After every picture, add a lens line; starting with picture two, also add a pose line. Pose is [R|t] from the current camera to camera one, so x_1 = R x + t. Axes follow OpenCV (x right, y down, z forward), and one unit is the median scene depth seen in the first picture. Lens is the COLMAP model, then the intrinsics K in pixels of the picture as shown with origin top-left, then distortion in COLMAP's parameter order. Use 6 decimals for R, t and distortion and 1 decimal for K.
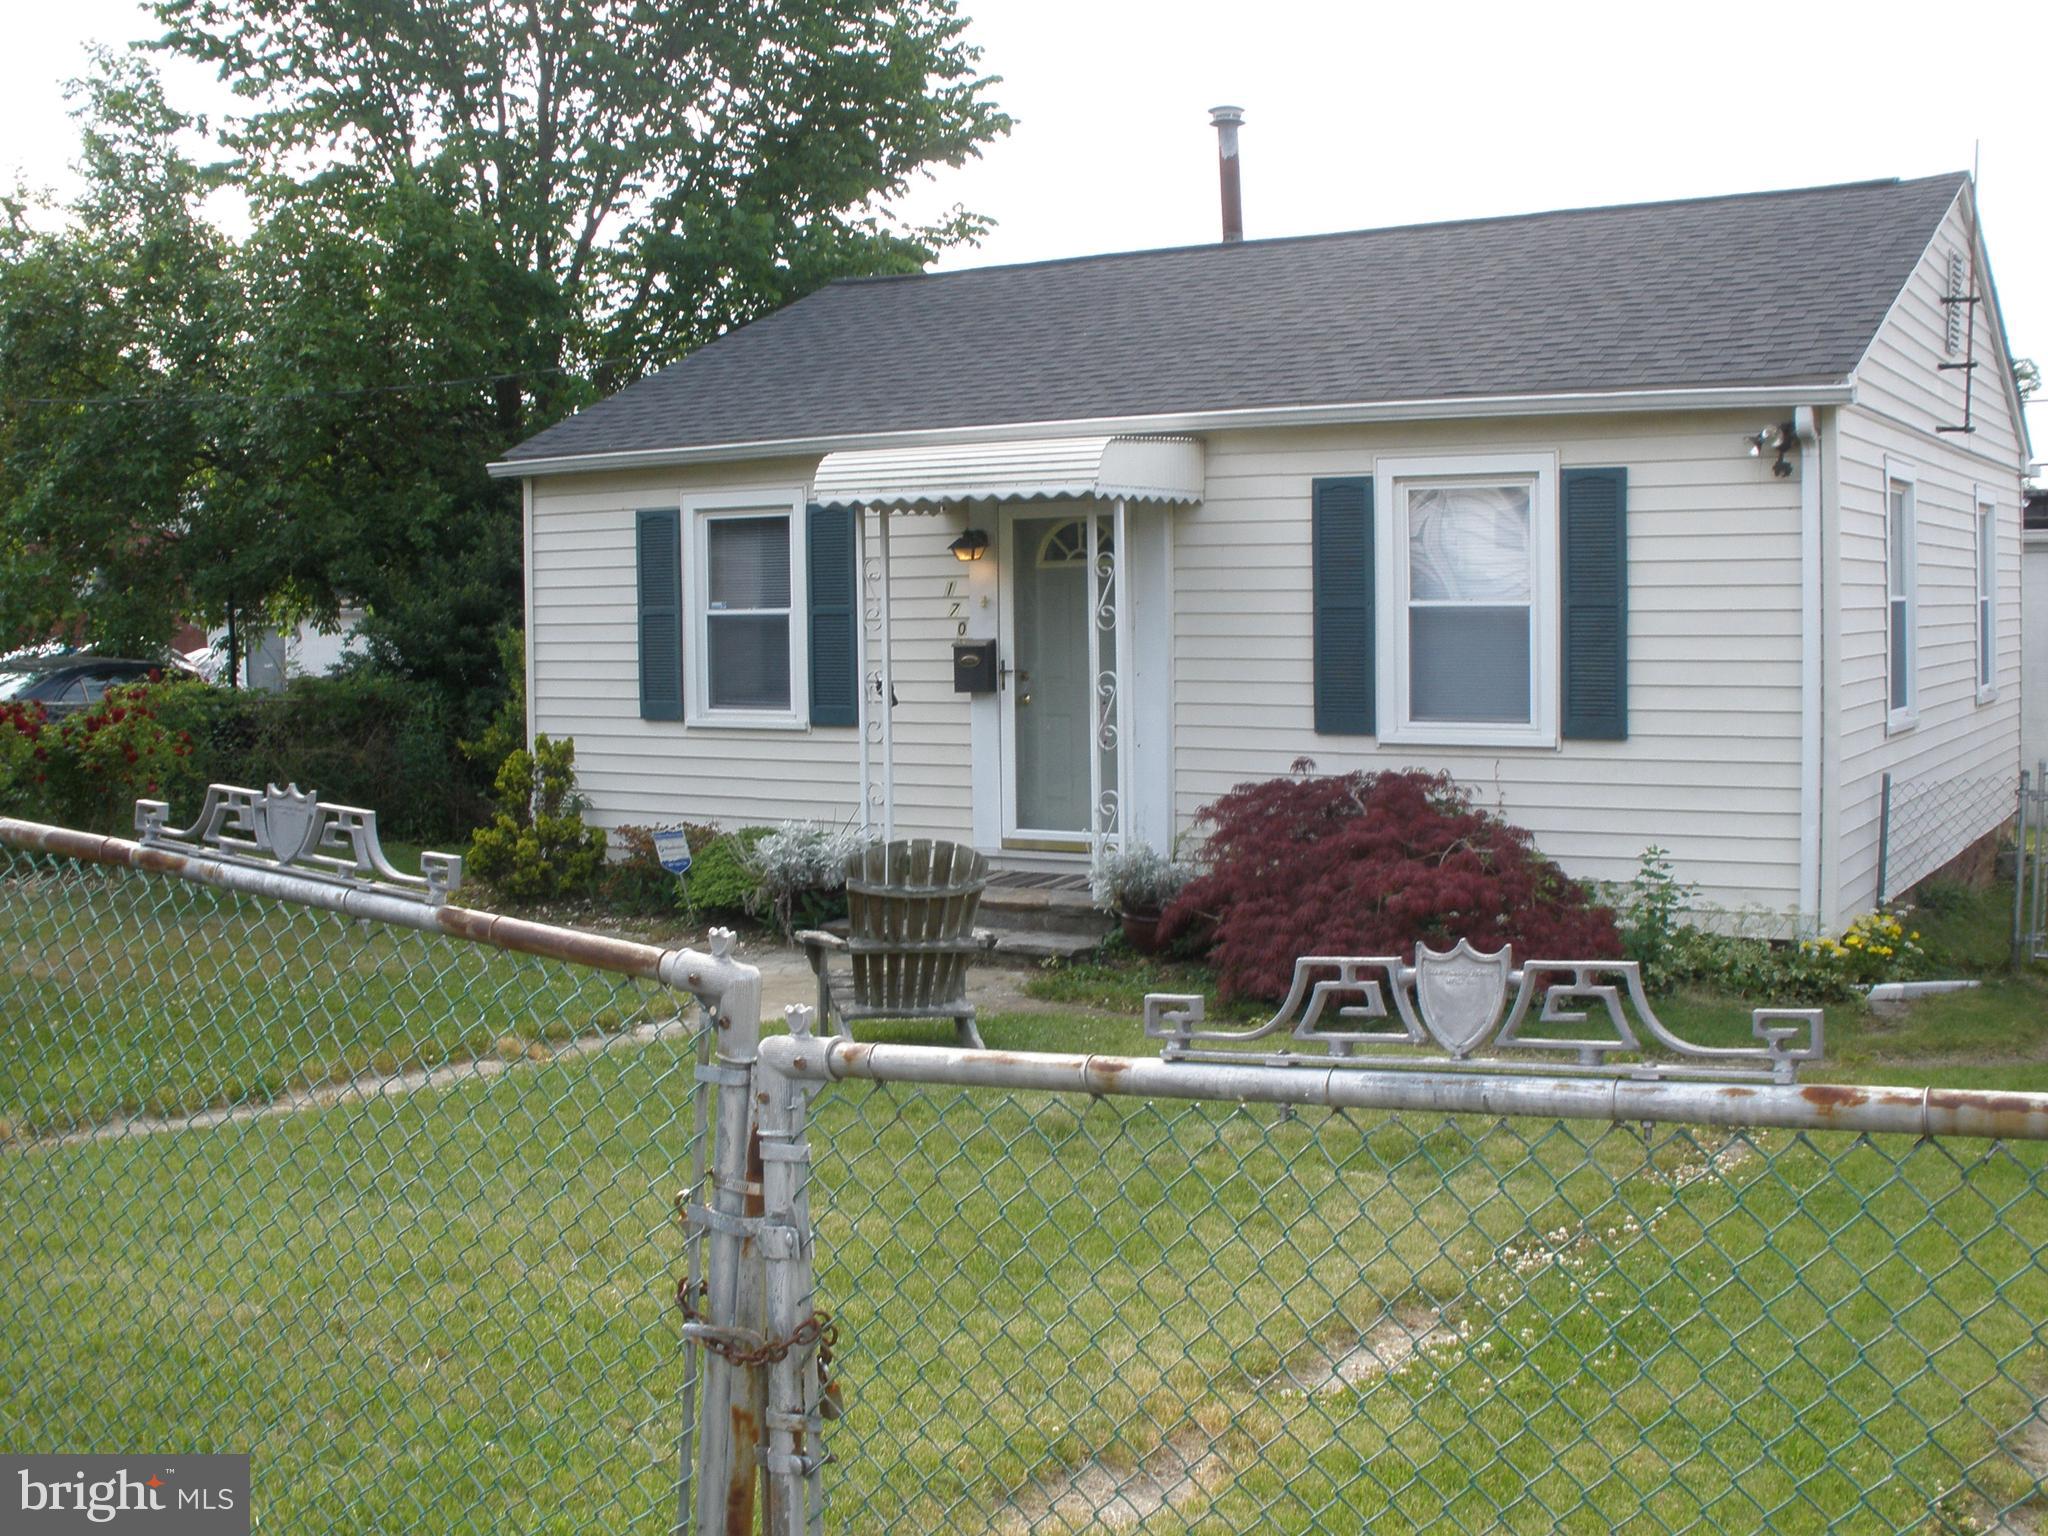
lens RADIAL K [[2155.9, 0, 1024.0], [0, 2155.9, 768.0], [0, 0, 1]] dist [-0.324383, 0.408159]
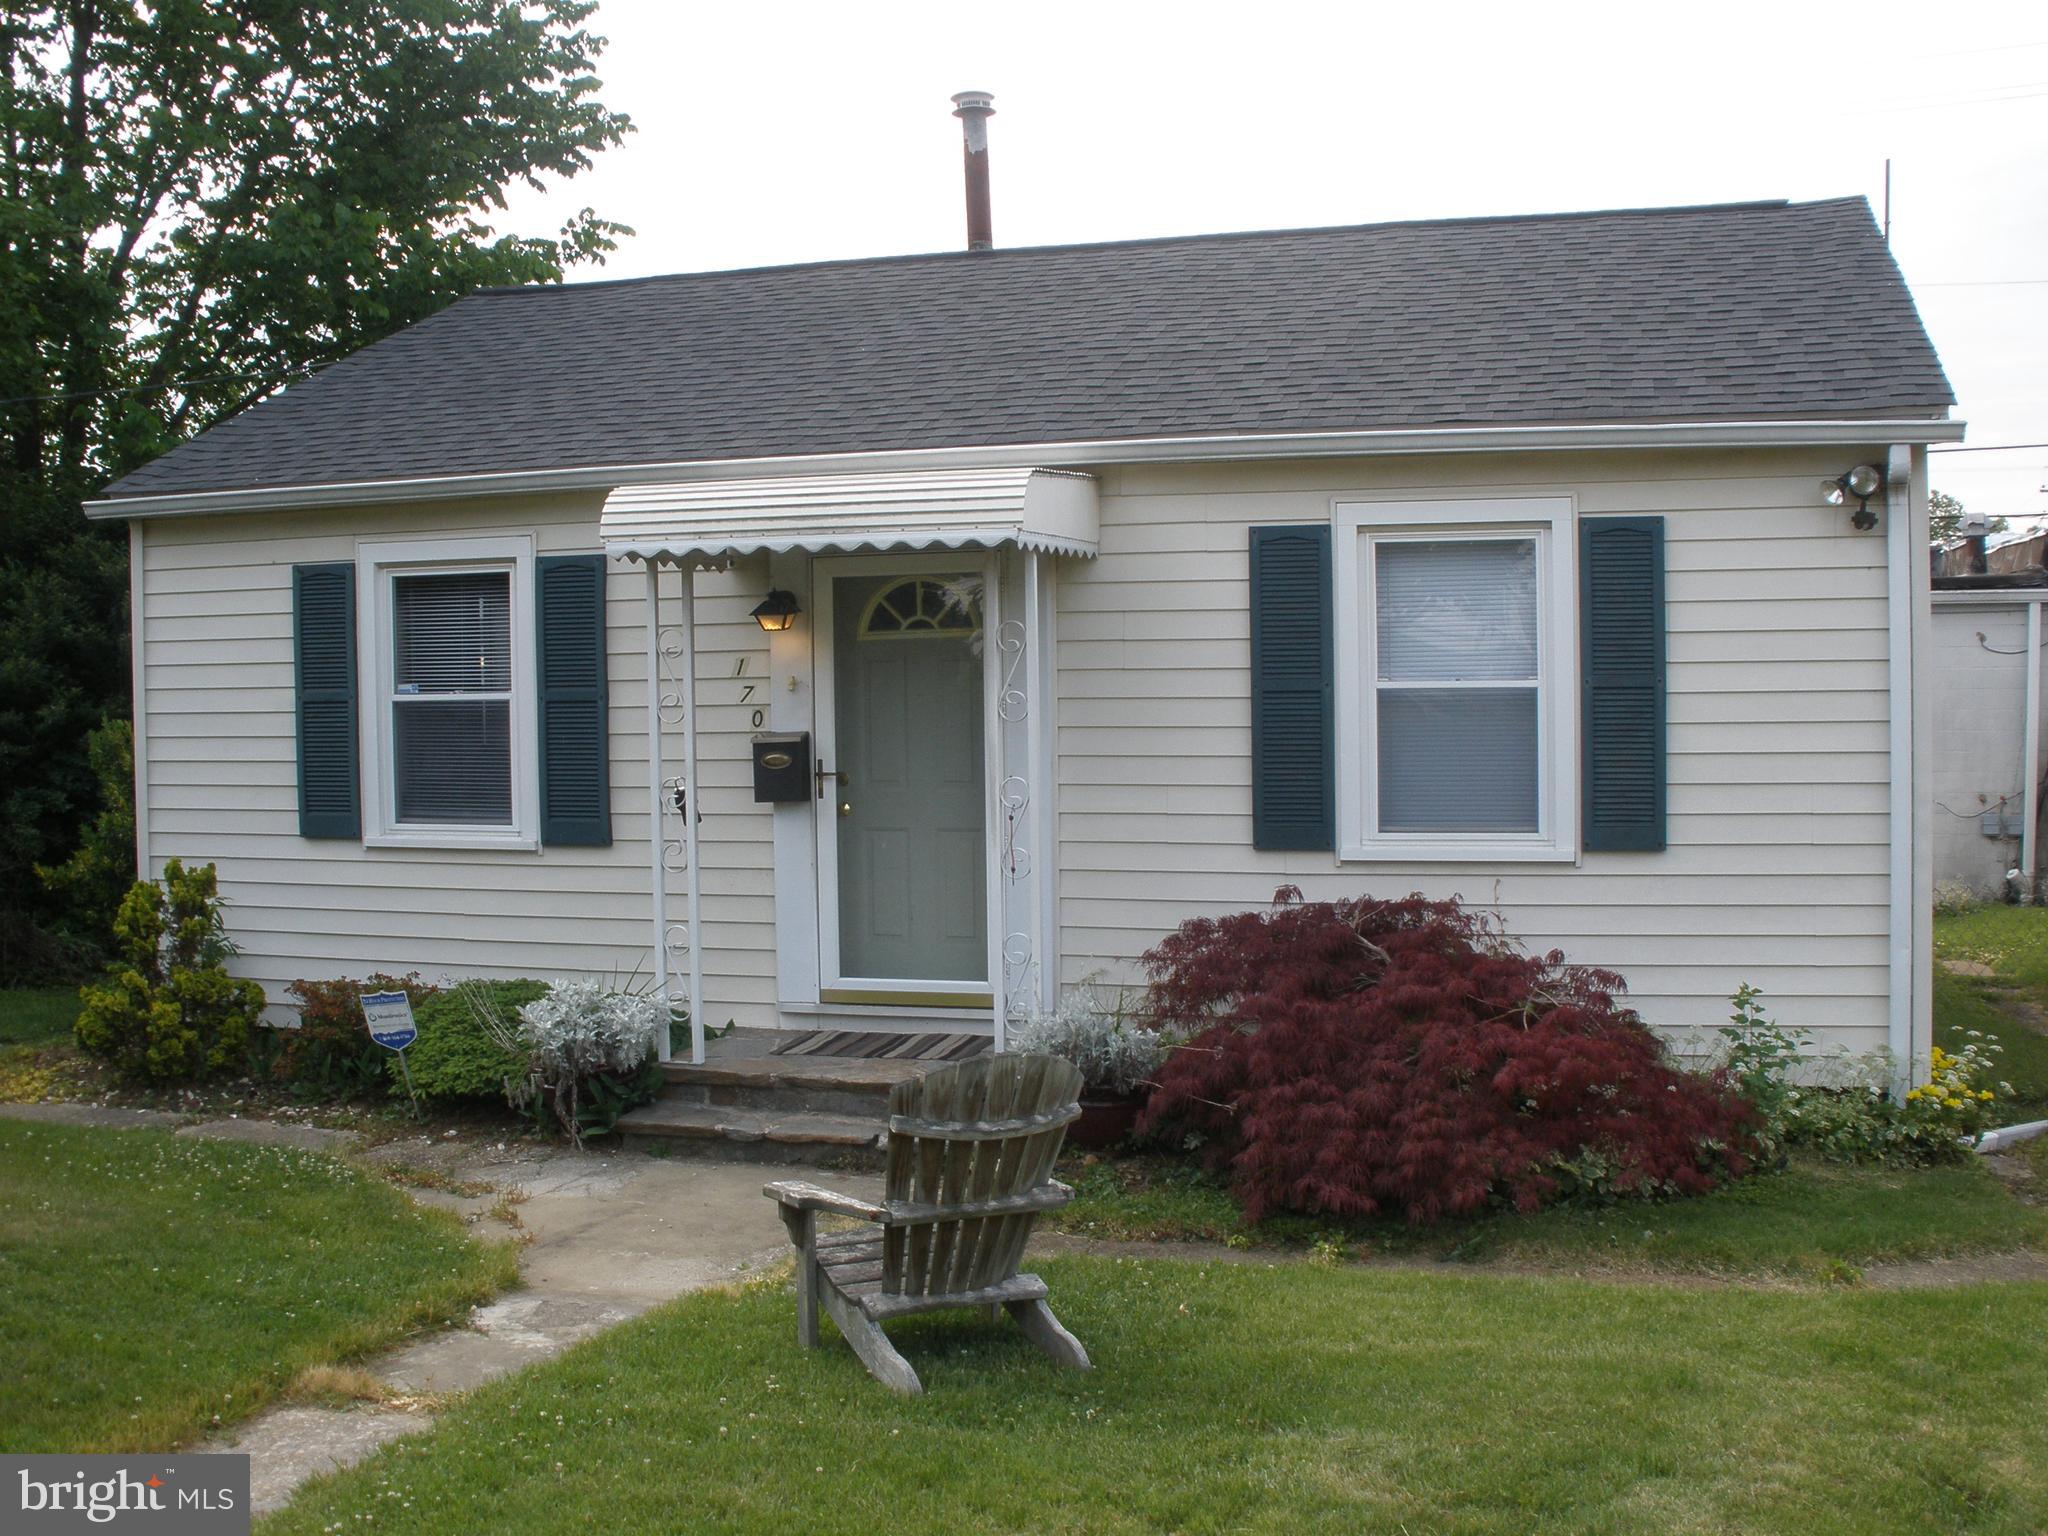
lens RADIAL K [[2155.9, 0, 1024.0], [0, 2155.9, 768.0], [0, 0, 1]] dist [-0.324383, 0.408159]
pose [[0.965397, -0.013625, 0.260430, -0.139627], [0.021734, 0.999364, -0.028283, -0.023628], [-0.259879, 0.032965, 0.965078, 0.236382]]
